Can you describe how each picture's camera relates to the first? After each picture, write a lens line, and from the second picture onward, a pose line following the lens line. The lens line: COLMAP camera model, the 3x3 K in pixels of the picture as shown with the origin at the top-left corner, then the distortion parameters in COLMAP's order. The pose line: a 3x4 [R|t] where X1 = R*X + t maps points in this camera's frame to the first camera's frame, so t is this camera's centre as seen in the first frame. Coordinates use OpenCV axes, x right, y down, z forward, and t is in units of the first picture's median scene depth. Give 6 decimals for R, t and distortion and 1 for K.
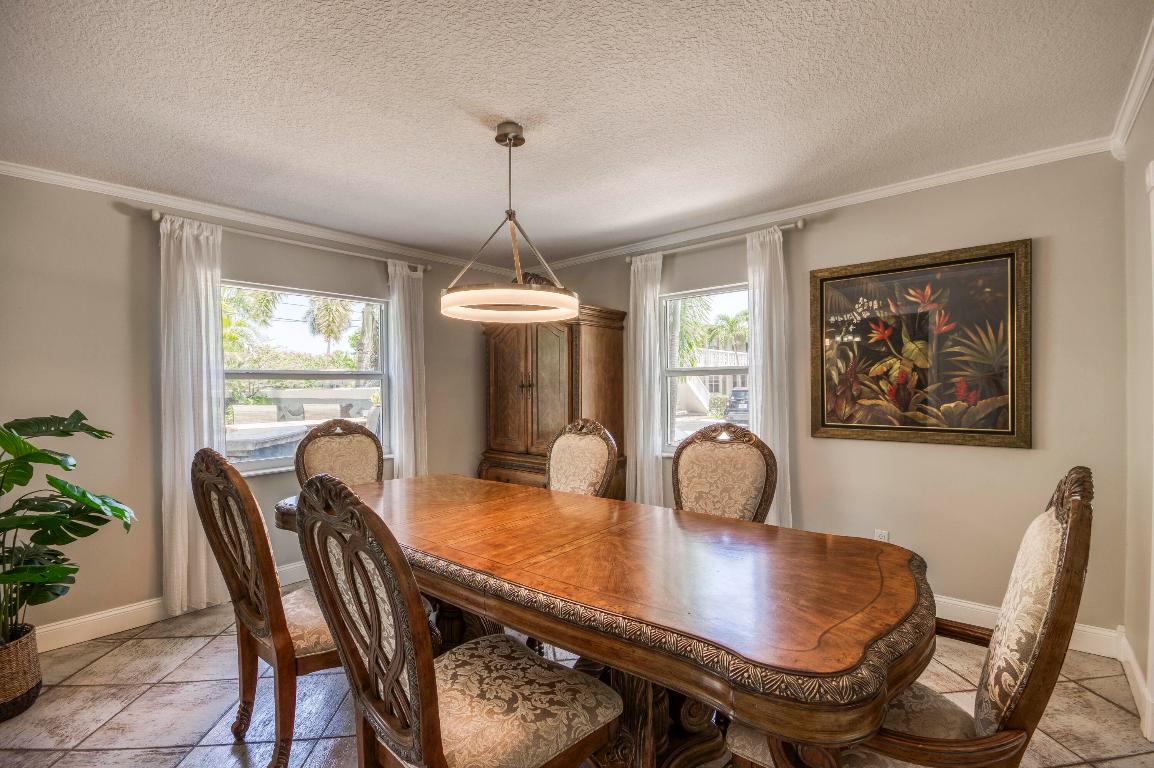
lens RADIAL K [[504.3, 0, 583.7], [0, 504.3, 385.5], [0, 0, 1]] dist [-0.004163, -0.006062]
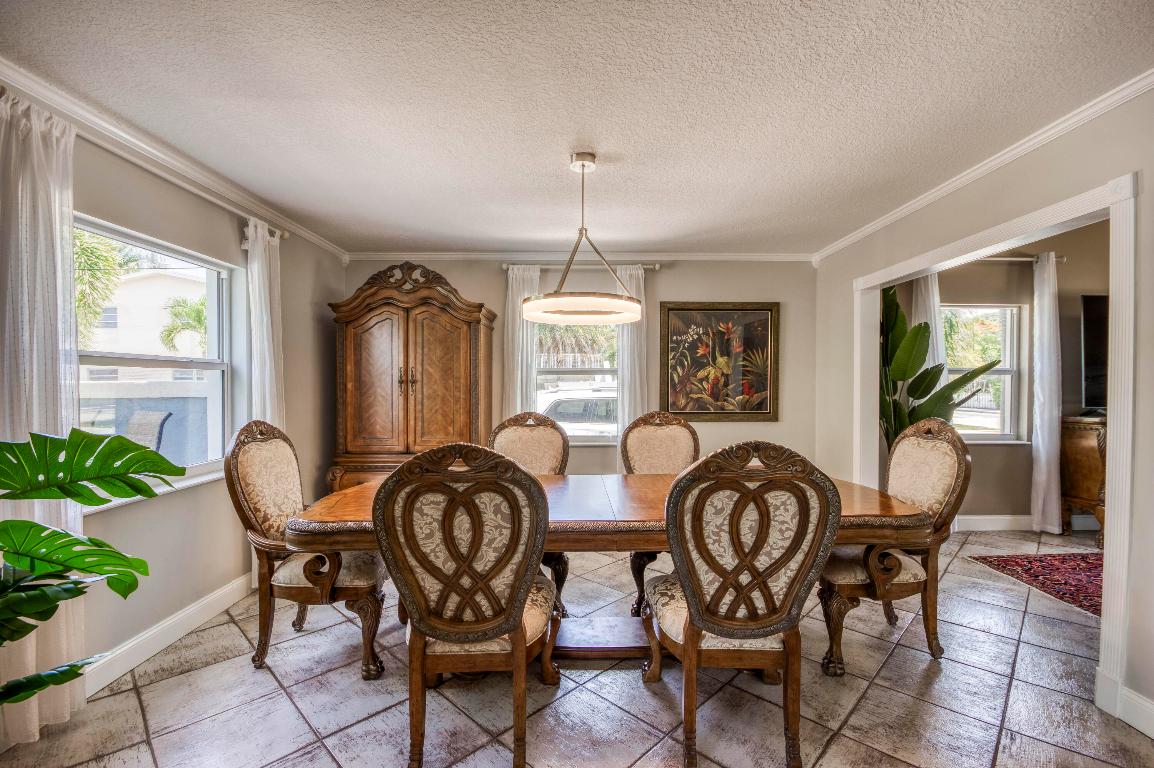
lens RADIAL K [[504.3, 0, 584.9], [0, 504.3, 387.2], [0, 0, 1]] dist [-0.004163, -0.006062]
pose [[0.757477, 0.007967, 0.652814, -0.642170], [-0.011752, 0.999930, 0.001433, 0.009107], [-0.652757, -0.008757, 0.757517, 0.086864]]
